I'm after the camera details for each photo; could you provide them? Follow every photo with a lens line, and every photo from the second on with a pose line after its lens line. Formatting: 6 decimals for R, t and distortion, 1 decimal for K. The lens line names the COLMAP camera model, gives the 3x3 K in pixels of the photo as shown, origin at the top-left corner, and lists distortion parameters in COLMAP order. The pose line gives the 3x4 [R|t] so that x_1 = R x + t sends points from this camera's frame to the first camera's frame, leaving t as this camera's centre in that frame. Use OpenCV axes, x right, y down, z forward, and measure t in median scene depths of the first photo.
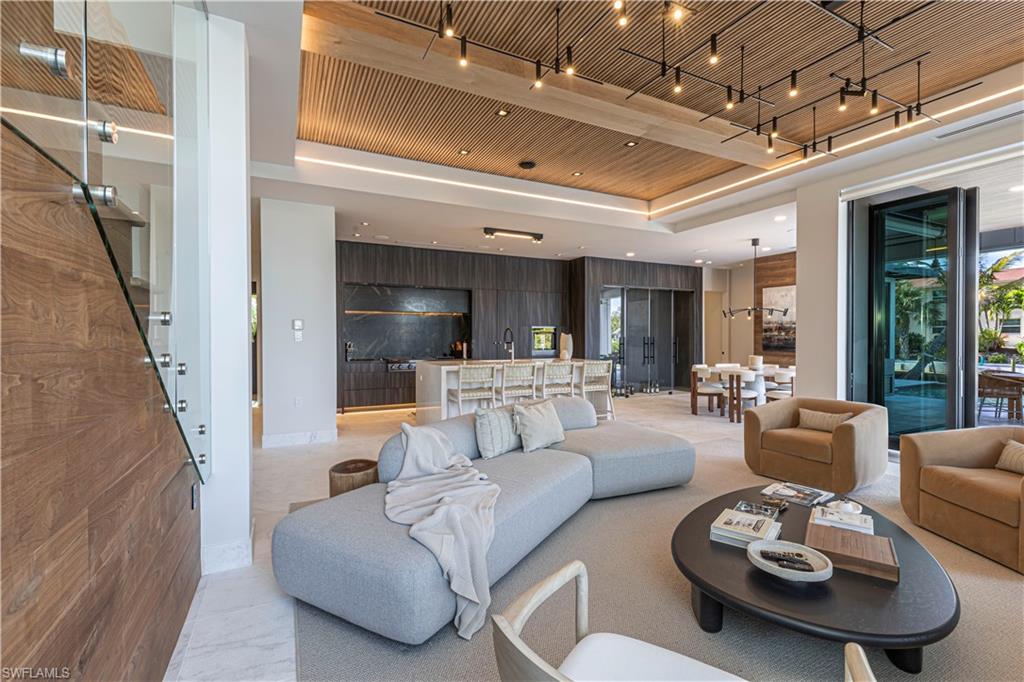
lens RADIAL K [[457.4, 0, 517.4], [0, 457.4, 342.2], [0, 0, 1]] dist [-0.002518, -0.000323]
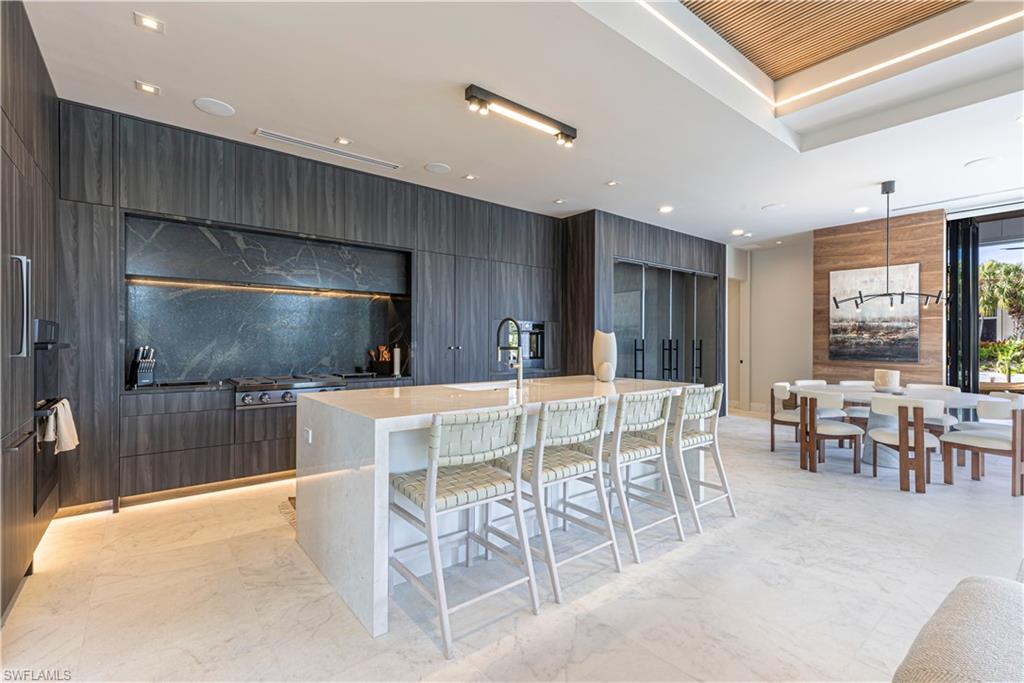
lens RADIAL K [[457.4, 0, 517.4], [0, 457.4, 342.7], [0, 0, 1]] dist [-0.002518, -0.000323]
pose [[0.977468, 0.004254, 0.211041, -0.089615], [-0.002359, 0.999955, -0.009232, -0.000056], [-0.211071, 0.008526, 0.977434, 0.433394]]
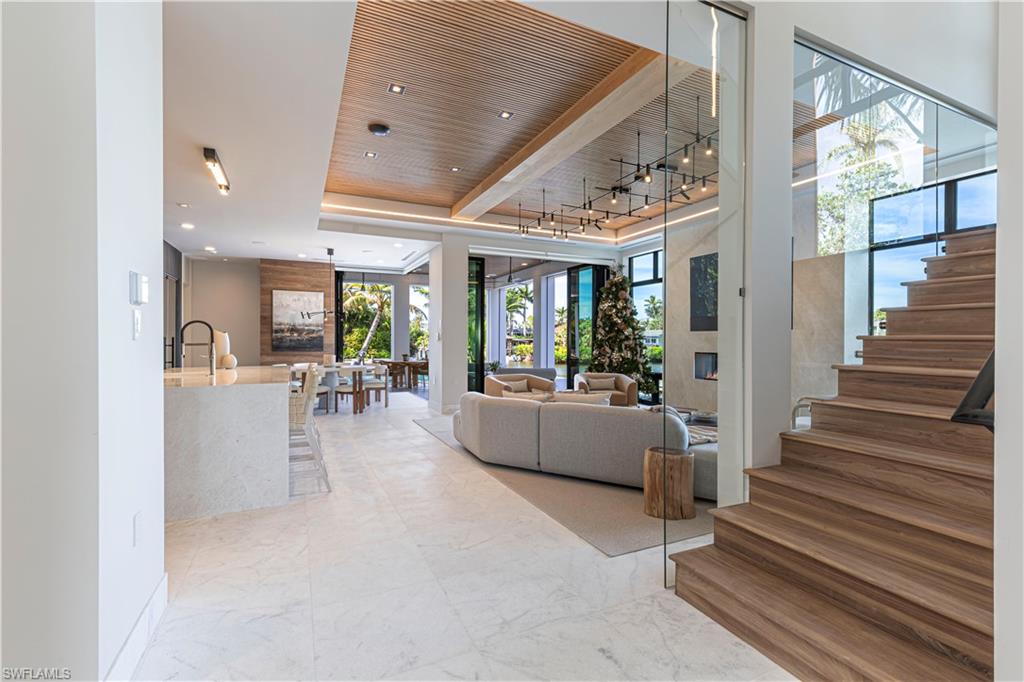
lens RADIAL K [[457.4, 0, 517.4], [0, 457.4, 342.2], [0, 0, 1]] dist [-0.002518, -0.000323]
pose [[0.018552, -0.002324, 0.999825, -0.499496], [0.007944, 0.999966, 0.002177, 0.000888], [-0.999796, 0.007903, 0.018569, 0.458362]]
